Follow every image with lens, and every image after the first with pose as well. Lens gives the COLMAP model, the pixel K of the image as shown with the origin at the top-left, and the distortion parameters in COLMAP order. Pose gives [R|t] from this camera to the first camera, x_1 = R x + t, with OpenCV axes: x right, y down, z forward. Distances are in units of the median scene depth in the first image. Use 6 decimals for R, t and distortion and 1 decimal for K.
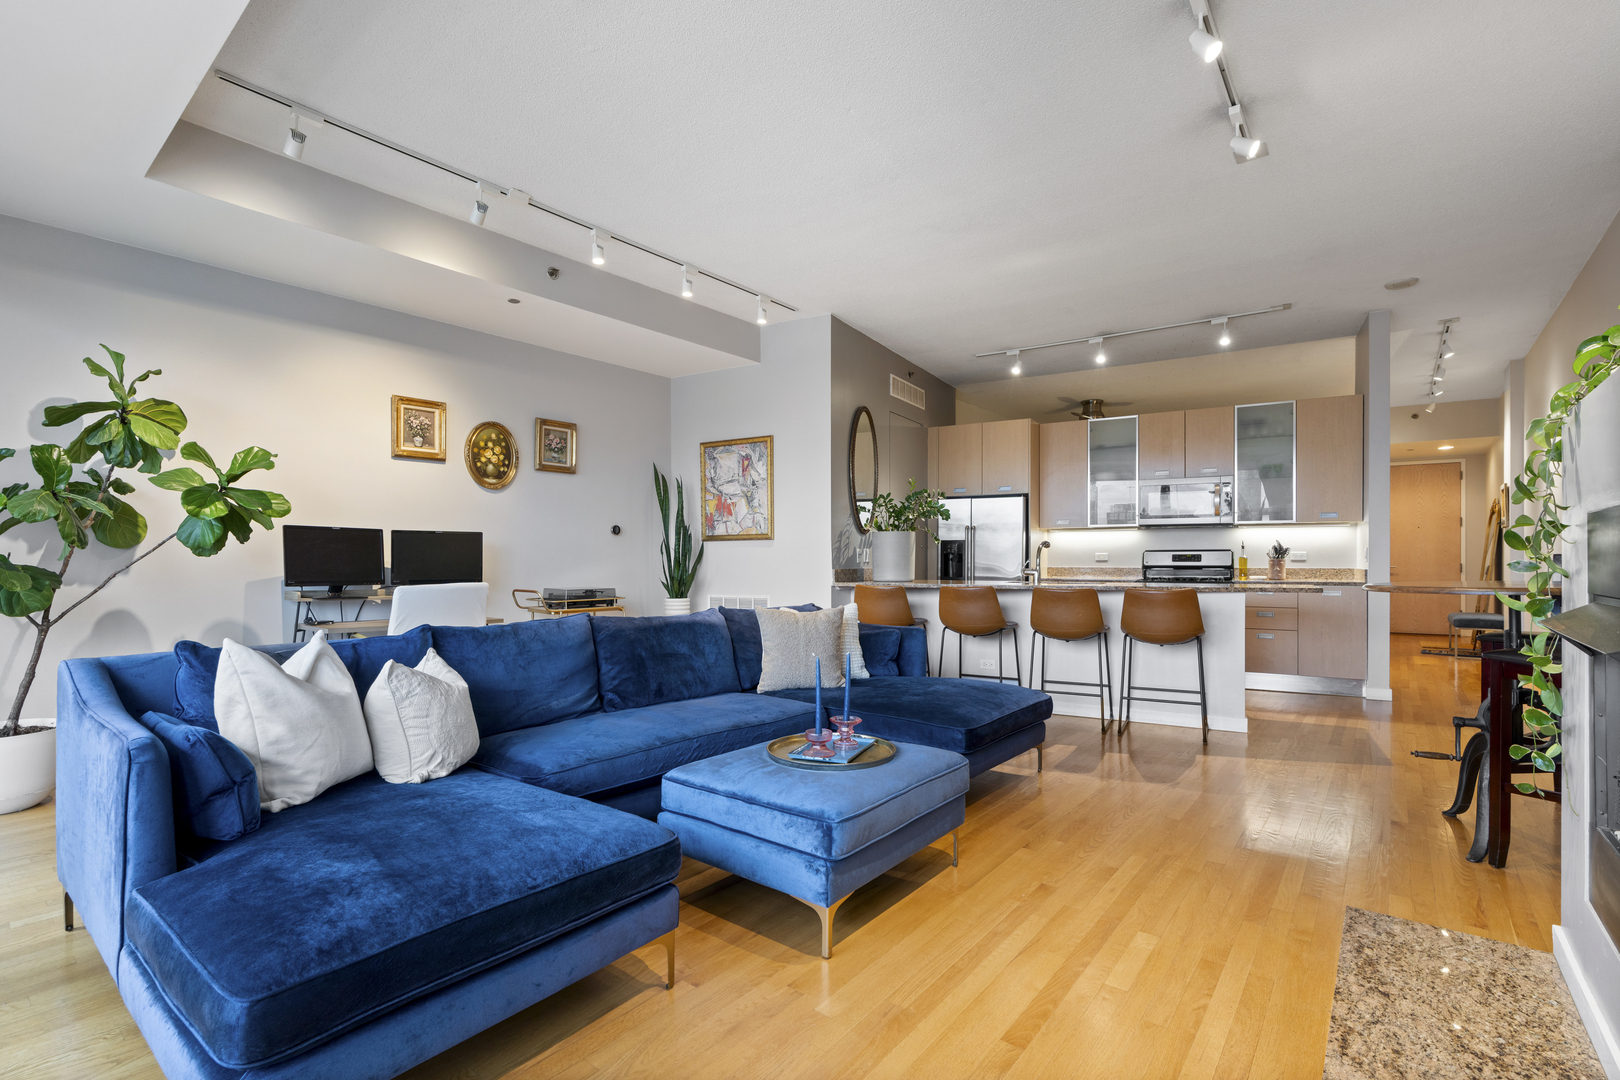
lens RADIAL K [[733.7, 0, 808.8], [0, 733.7, 560.6], [0, 0, 1]] dist [-0.001235, 0.000122]
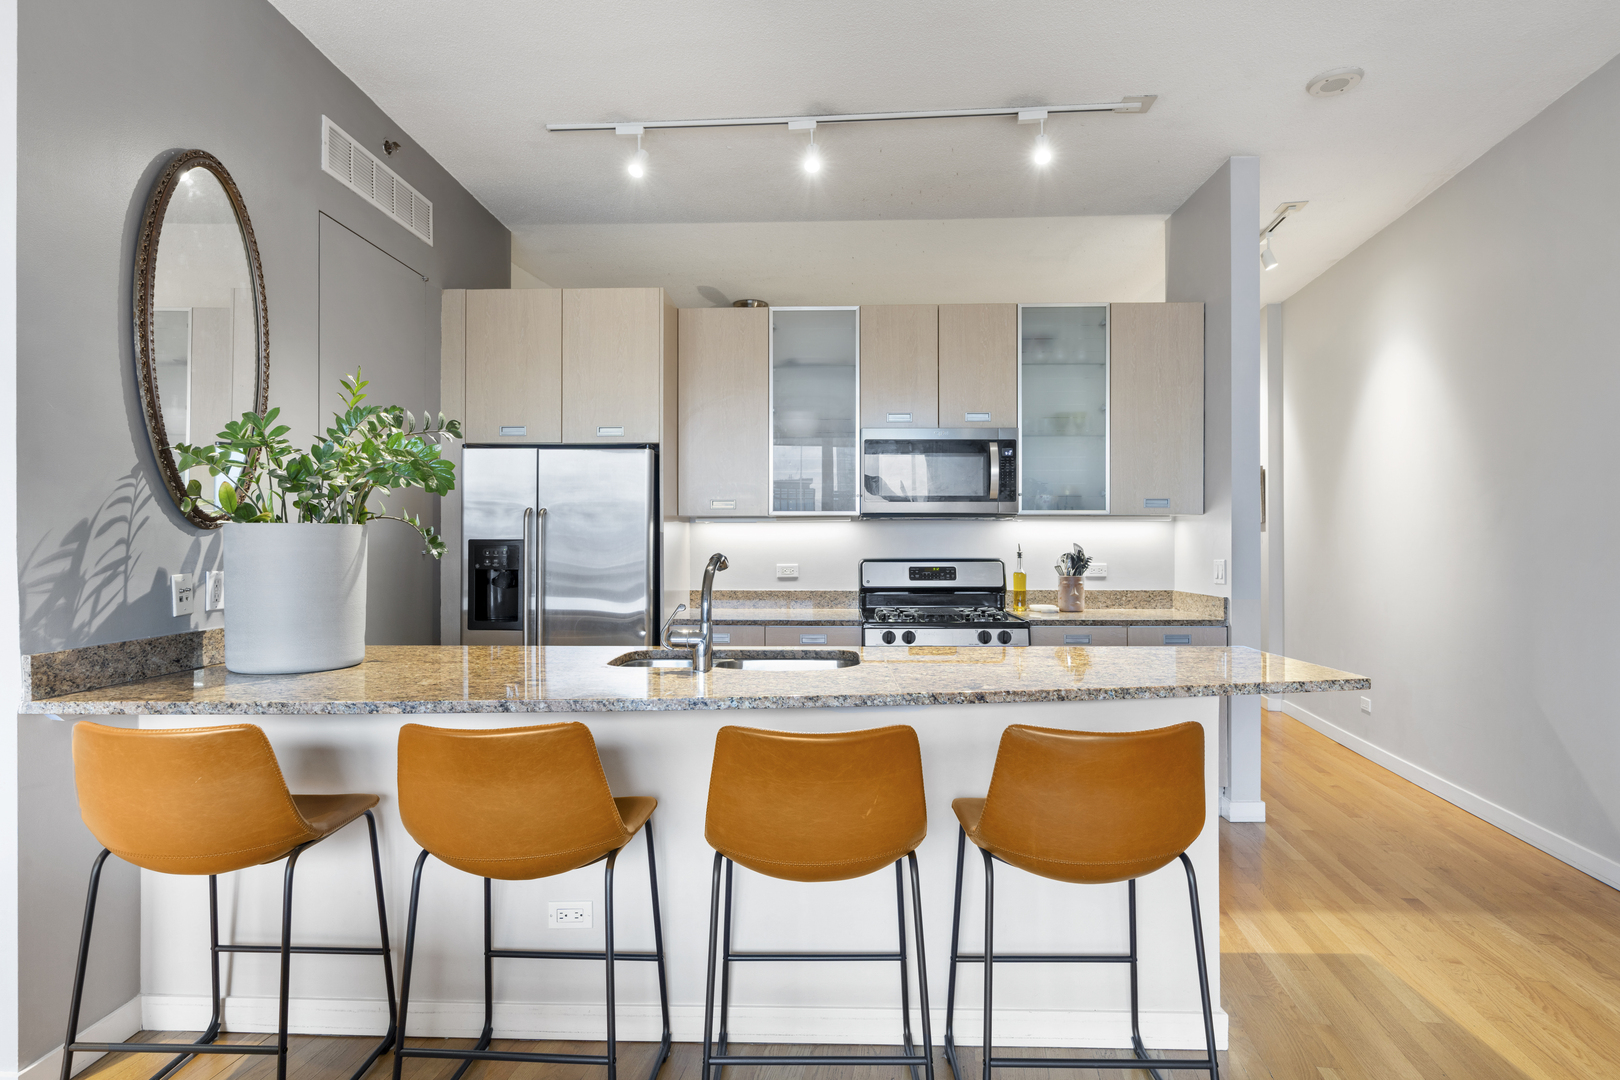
lens RADIAL K [[859.8, 0, 810.0], [0, 859.8, 540.0], [0, 0, 1]] dist [-0.000296, 0.000176]
pose [[0.876768, 0.000849, 0.480913, 0.122651], [0.001496, 0.999989, -0.004493, -0.027160], [-0.480912, 0.004659, 0.876757, 0.487558]]
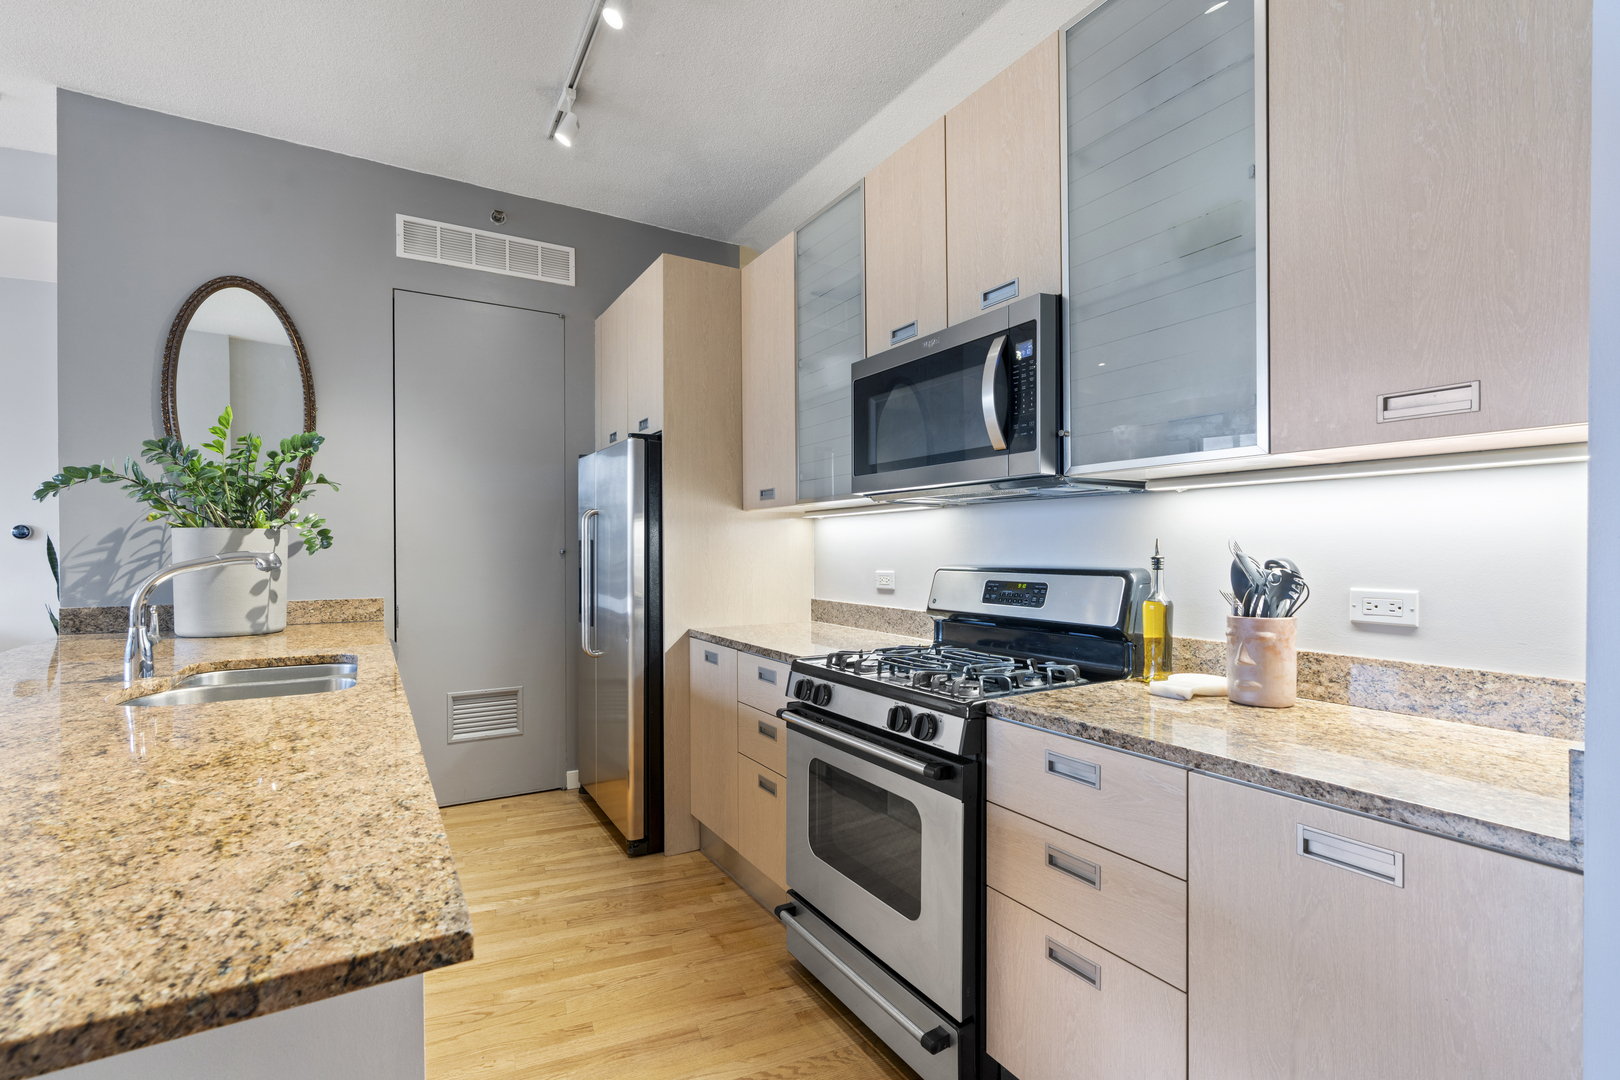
lens RADIAL K [[739.3, 0, 798.7], [0, 739.3, 545.7], [0, 0, 1]] dist [-0.002838, 0.000190]
pose [[0.874389, -0.004426, -0.485205, 0.607172], [0.001383, 0.999977, -0.006631, -0.022666], [0.485224, 0.005127, 0.874375, 0.702137]]
